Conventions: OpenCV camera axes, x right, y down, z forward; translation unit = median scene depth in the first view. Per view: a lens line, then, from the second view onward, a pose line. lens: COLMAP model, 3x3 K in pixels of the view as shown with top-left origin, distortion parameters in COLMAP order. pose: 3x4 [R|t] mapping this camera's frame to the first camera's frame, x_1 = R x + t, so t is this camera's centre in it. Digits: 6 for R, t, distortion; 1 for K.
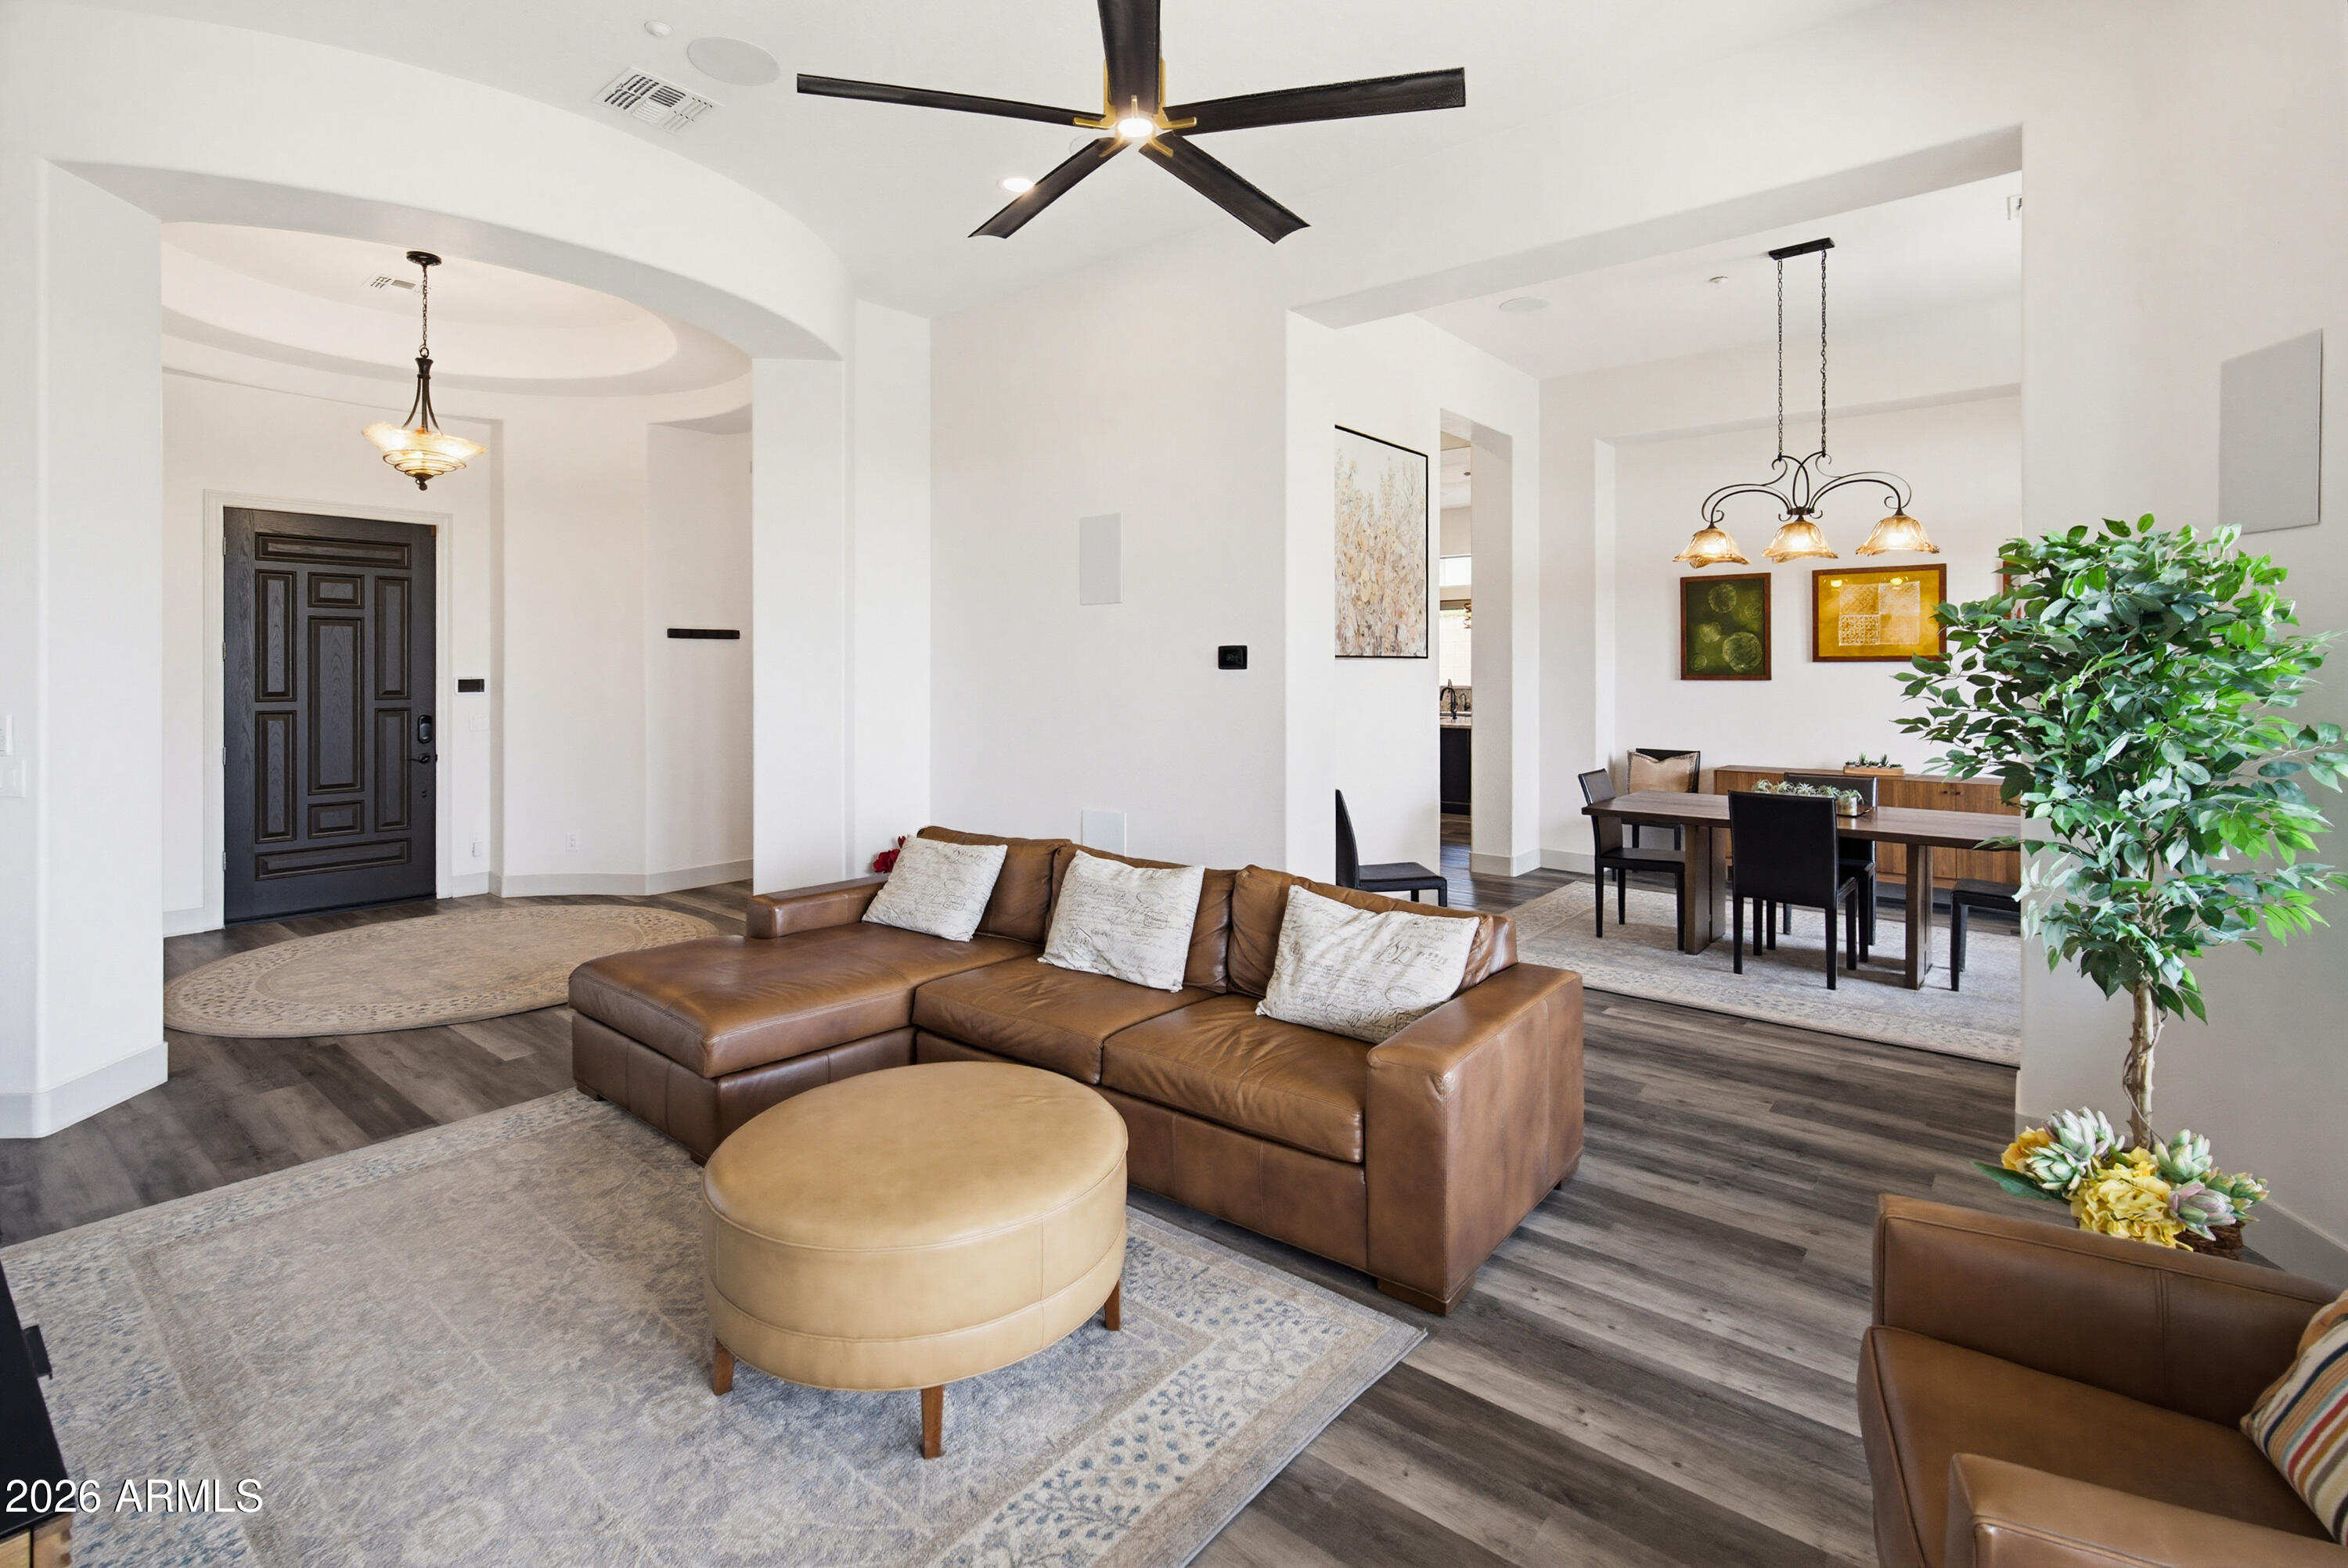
lens RADIAL K [[1086.0, 0, 1169.9], [0, 1086.0, 661.3], [0, 0, 1]] dist [-0.003512, -0.000228]
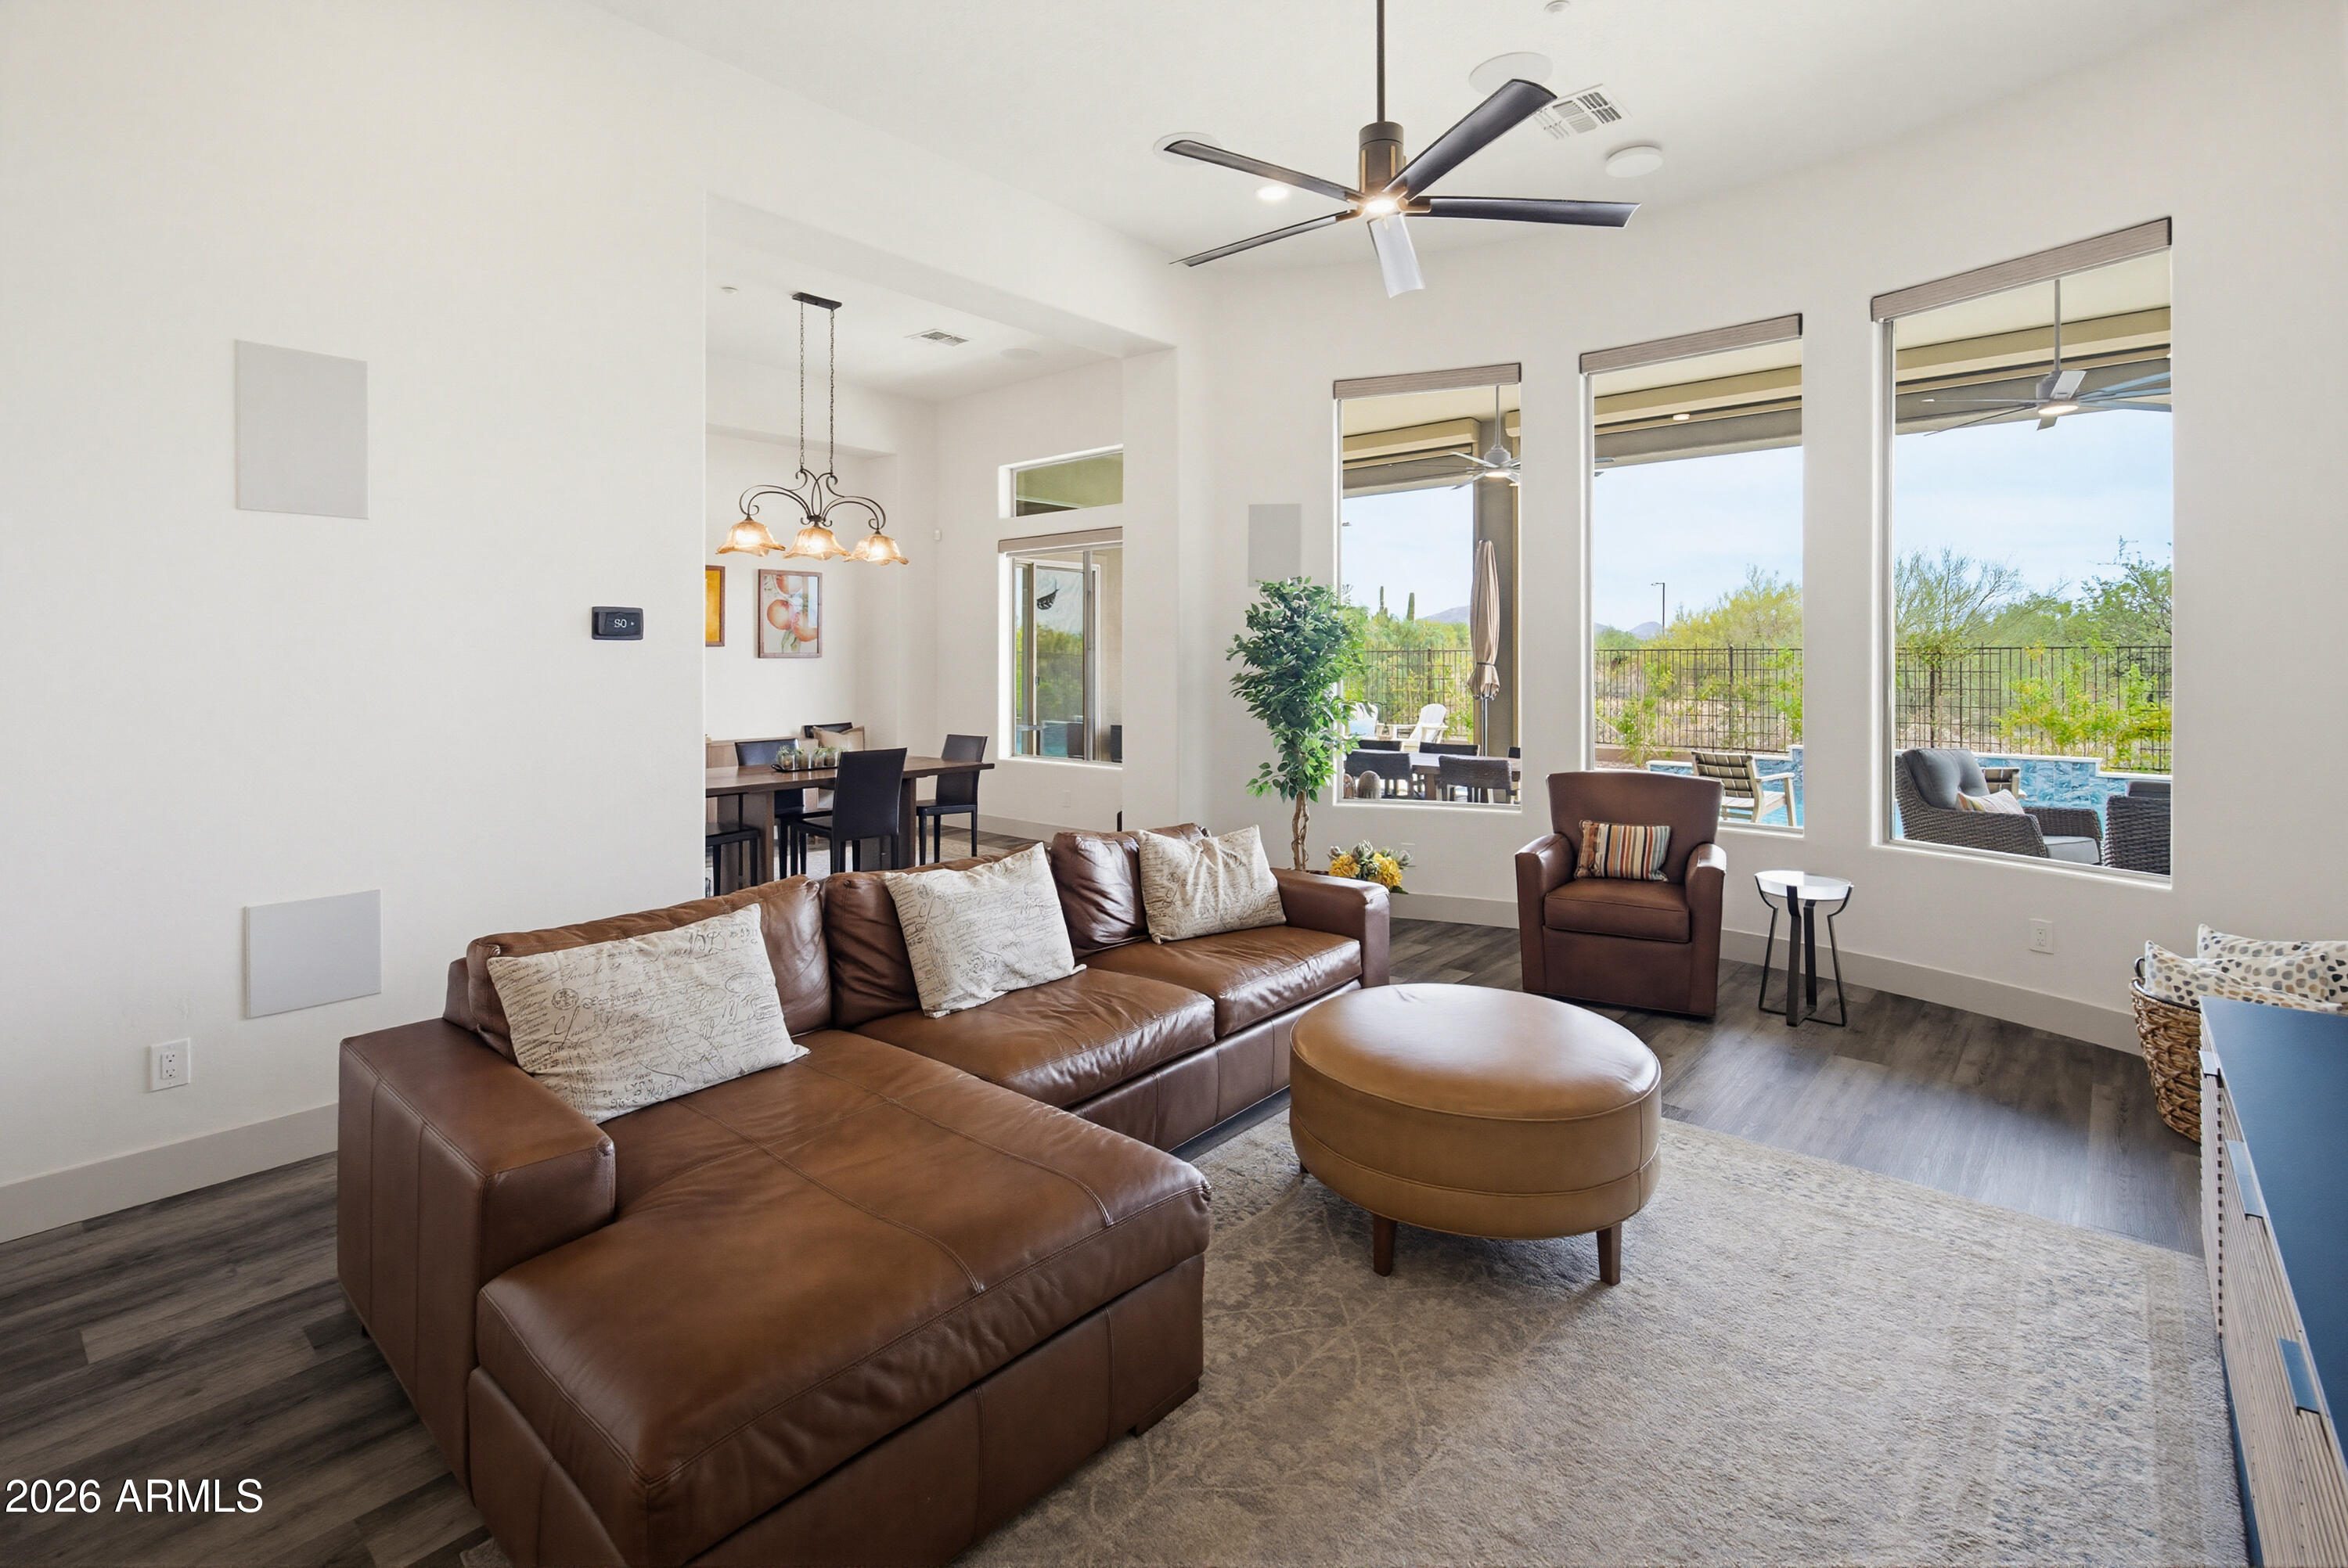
lens RADIAL K [[1086.0, 0, 1169.9], [0, 1086.0, 661.3], [0, 0, 1]] dist [-0.003512, -0.000228]
pose [[0.022118, -0.000895, 0.999755, -0.623205], [-0.006390, 0.999979, 0.001037, 0.017495], [-0.999735, -0.006411, 0.022112, 0.582160]]
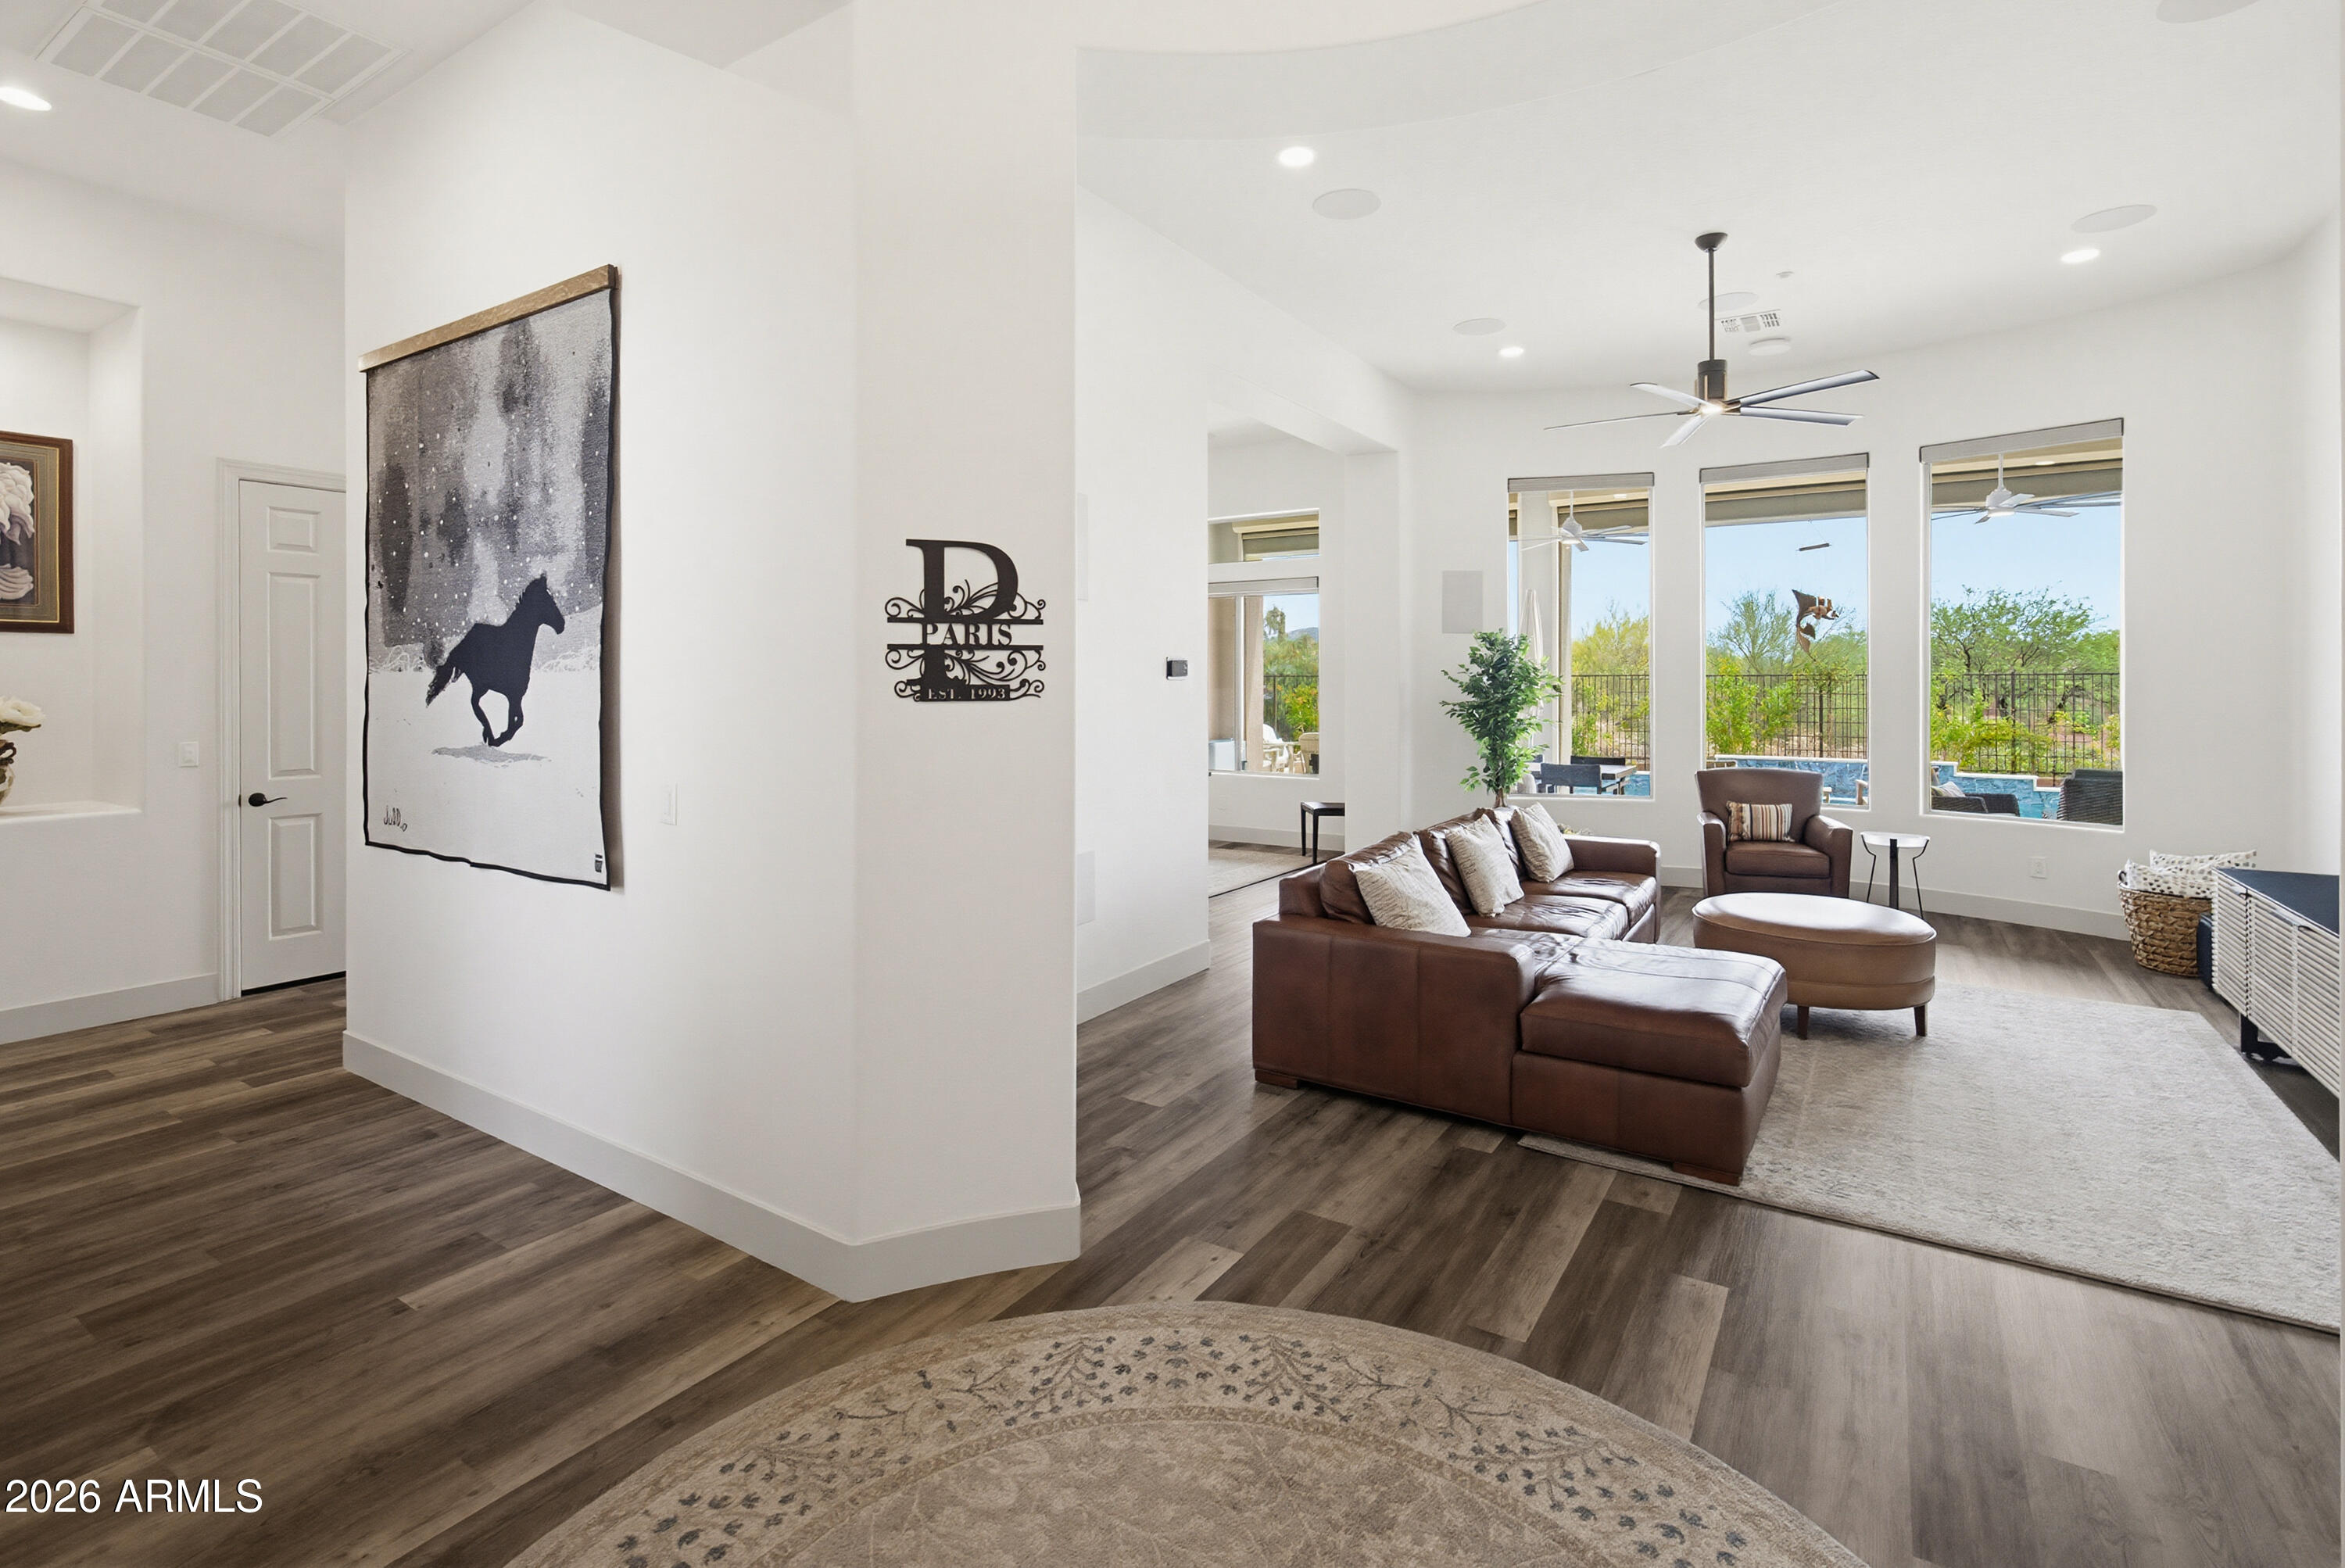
lens RADIAL K [[1084.8, 0, 1168.4], [0, 1084.8, 661.4], [0, 0, 1]] dist [-0.003512, -0.000228]
pose [[-0.108614, 0.019366, 0.993895, -0.924727], [-0.004743, 0.999789, -0.019999, 0.010733], [-0.994073, -0.006886, -0.108499, 1.063425]]
